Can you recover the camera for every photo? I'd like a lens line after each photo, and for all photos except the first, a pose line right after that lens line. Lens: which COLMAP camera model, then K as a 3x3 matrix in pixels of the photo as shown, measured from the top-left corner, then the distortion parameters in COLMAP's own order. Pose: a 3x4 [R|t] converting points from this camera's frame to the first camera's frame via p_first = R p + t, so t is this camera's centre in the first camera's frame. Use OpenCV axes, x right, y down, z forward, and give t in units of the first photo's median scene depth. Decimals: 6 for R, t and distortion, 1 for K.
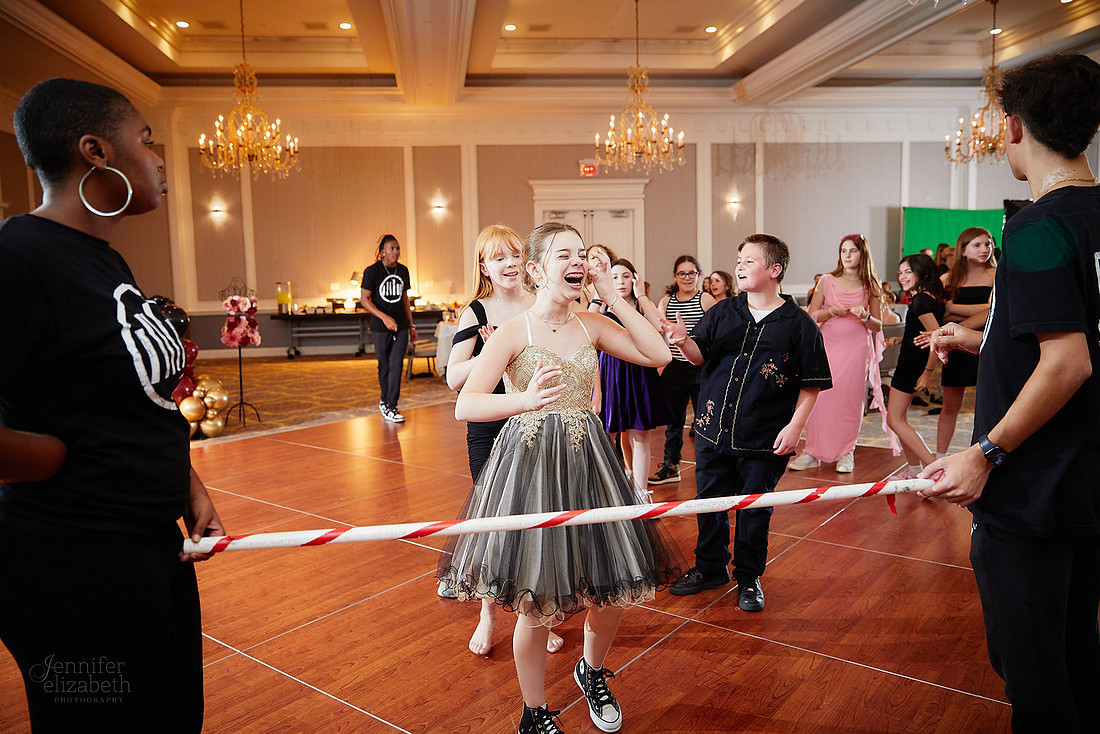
lens RADIAL K [[828.8, 0, 525.2], [0, 828.8, 351.0], [0, 0, 1]] dist [-0.002148, 0.016321]
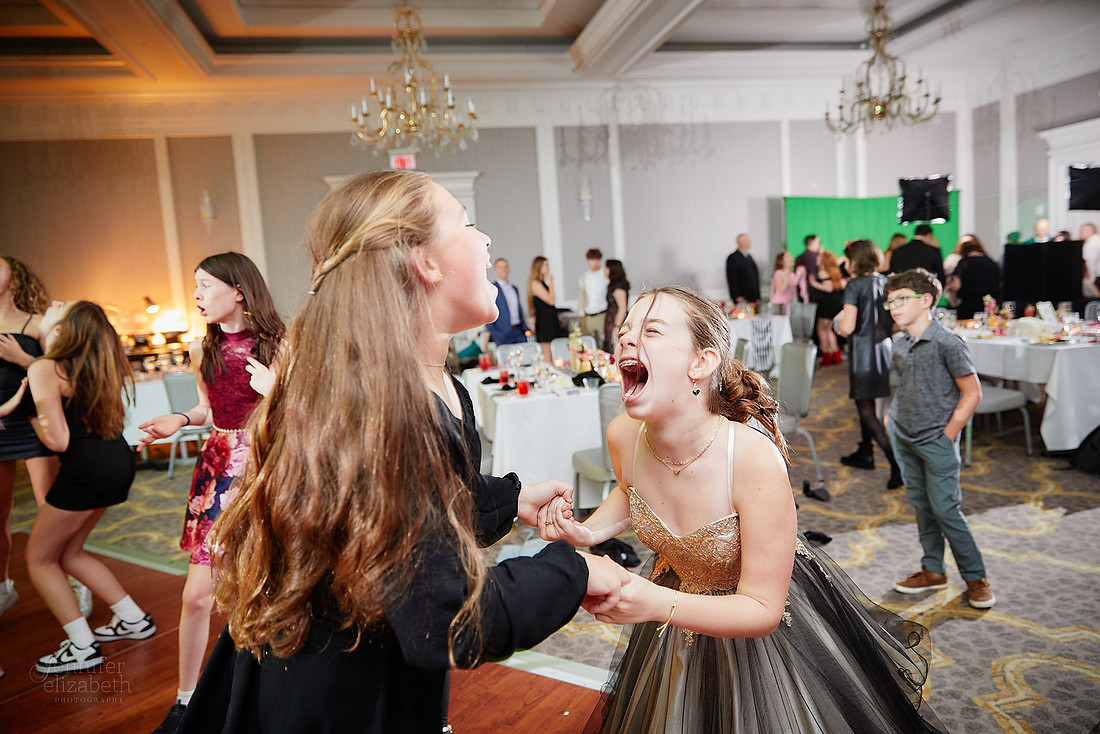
lens RADIAL K [[789.2, 0, 529.8], [0, 789.2, 360.4], [0, 0, 1]] dist [0.012518, 0.002575]
pose [[0.995122, -0.048737, 0.085773, 0.132017], [0.047508, 0.998738, 0.016308, -0.035662], [-0.086459, -0.012153, 0.996181, 0.237174]]
